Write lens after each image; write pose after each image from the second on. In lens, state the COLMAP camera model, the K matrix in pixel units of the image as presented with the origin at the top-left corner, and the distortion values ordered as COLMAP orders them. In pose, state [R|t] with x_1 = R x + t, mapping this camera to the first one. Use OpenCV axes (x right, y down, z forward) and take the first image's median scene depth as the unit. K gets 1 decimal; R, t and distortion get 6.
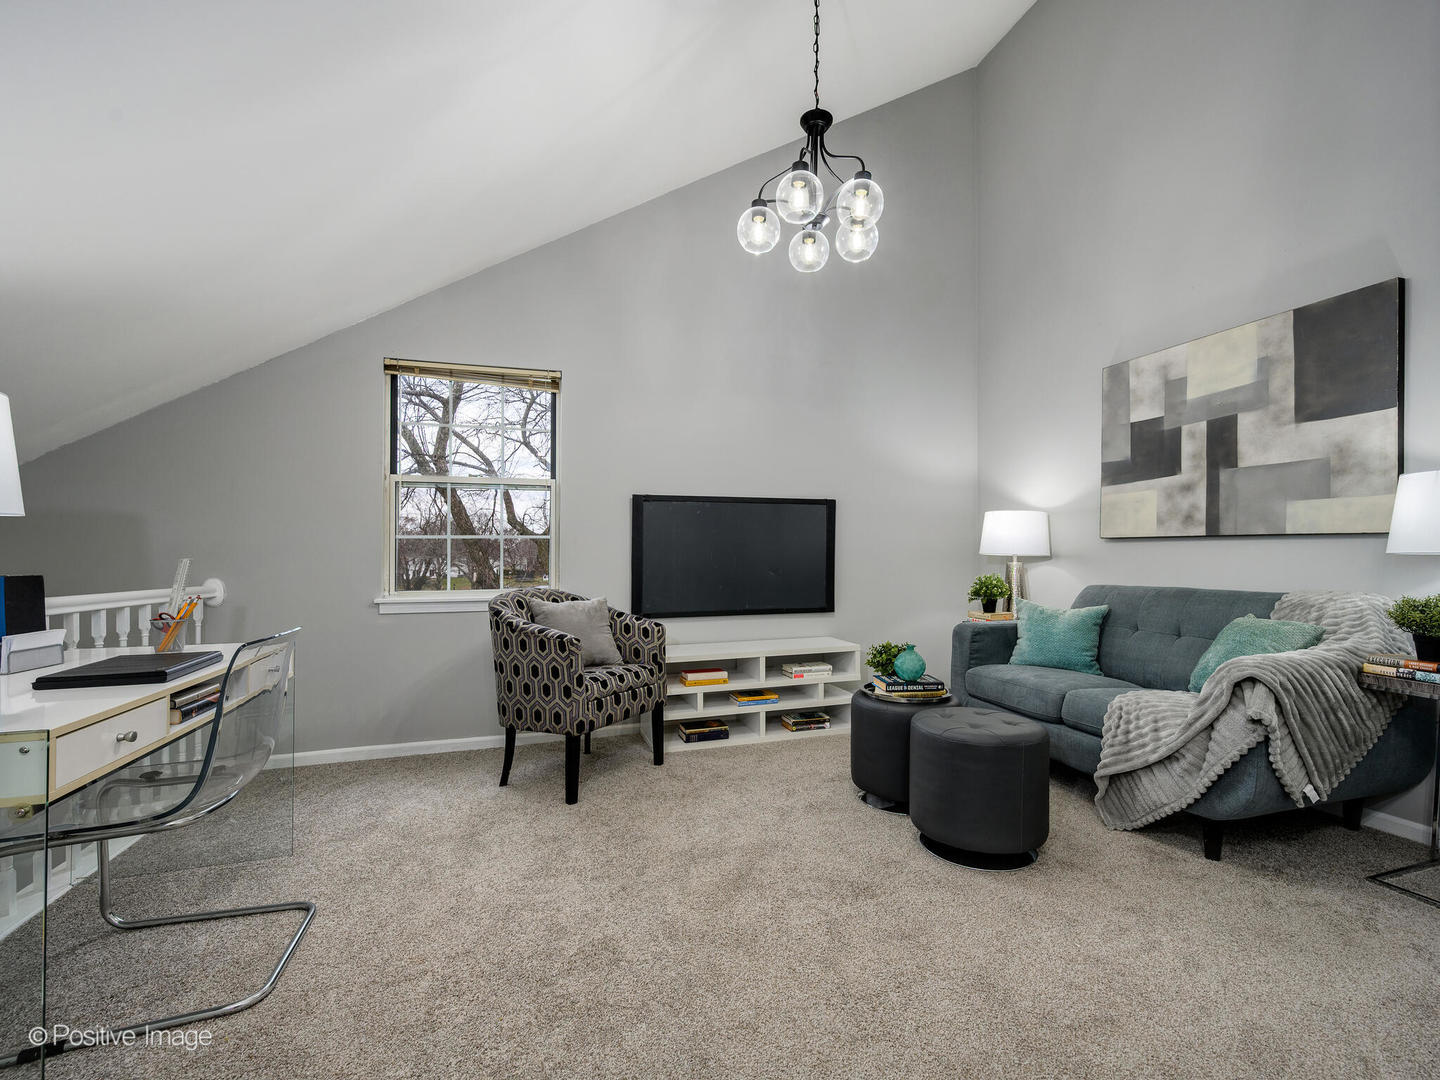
lens RADIAL K [[644.1, 0, 723.2], [0, 644.1, 547.8], [0, 0, 1]] dist [0.000588, -0.000178]
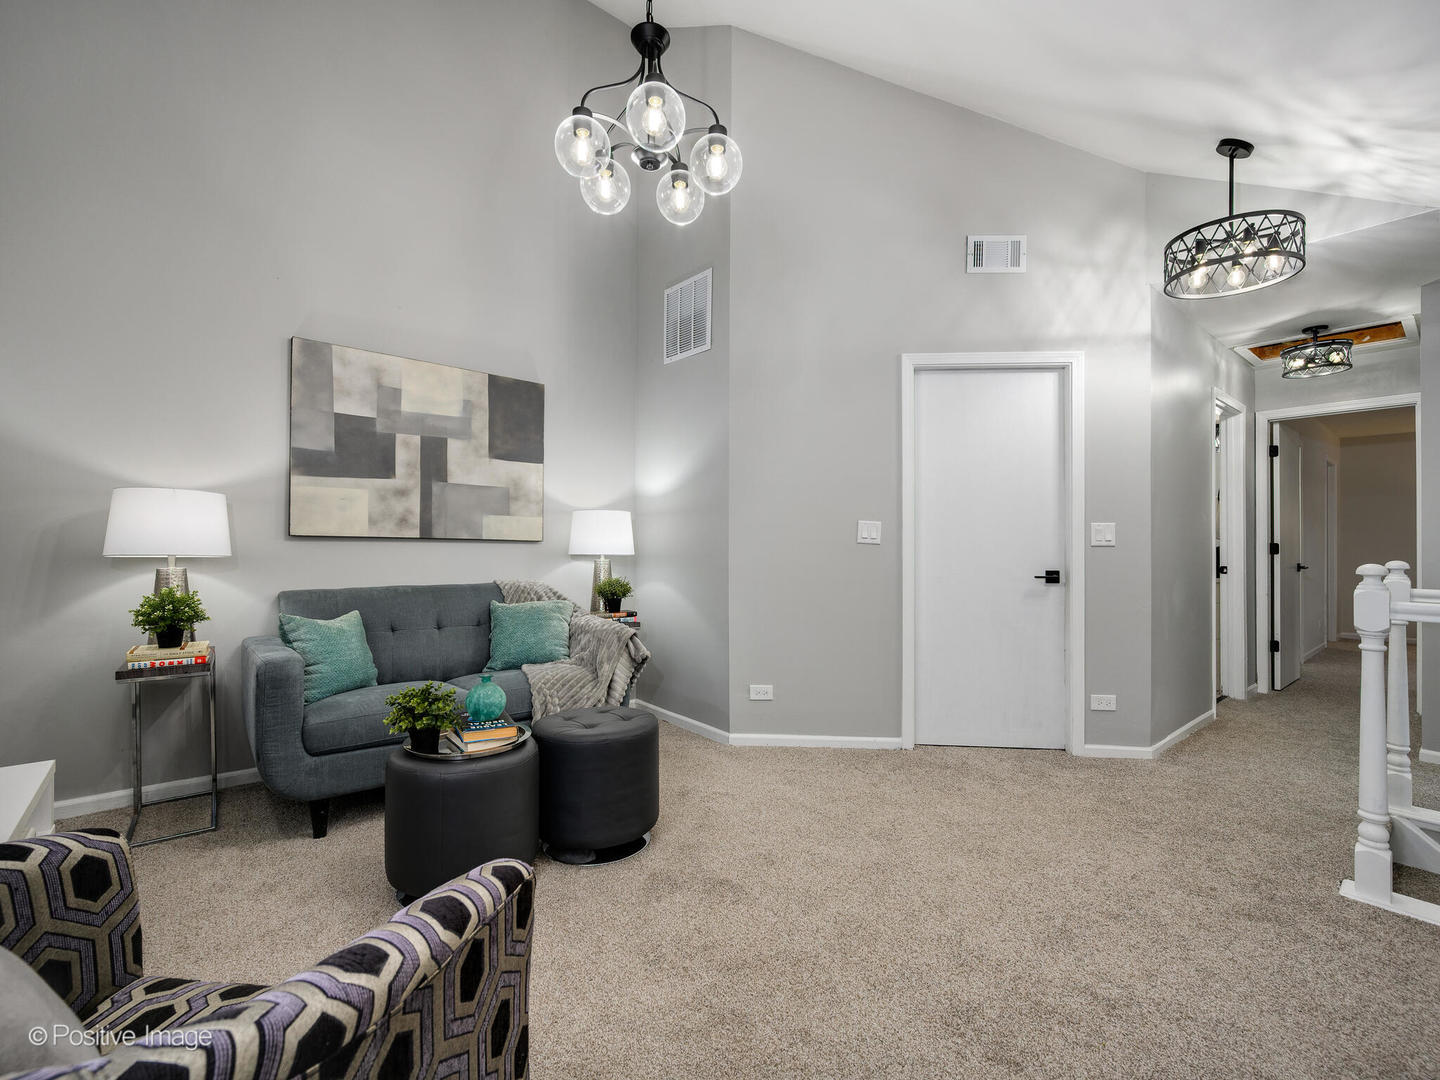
lens RADIAL K [[644.1, 0, 721.3], [0, 644.1, 547.4], [0, 0, 1]] dist [0.000588, -0.000178]
pose [[-0.375690, 0.002054, 0.926743, -0.487569], [-0.016040, 0.999833, -0.008718, -0.000651], [-0.926607, -0.018140, -0.375594, 0.924165]]
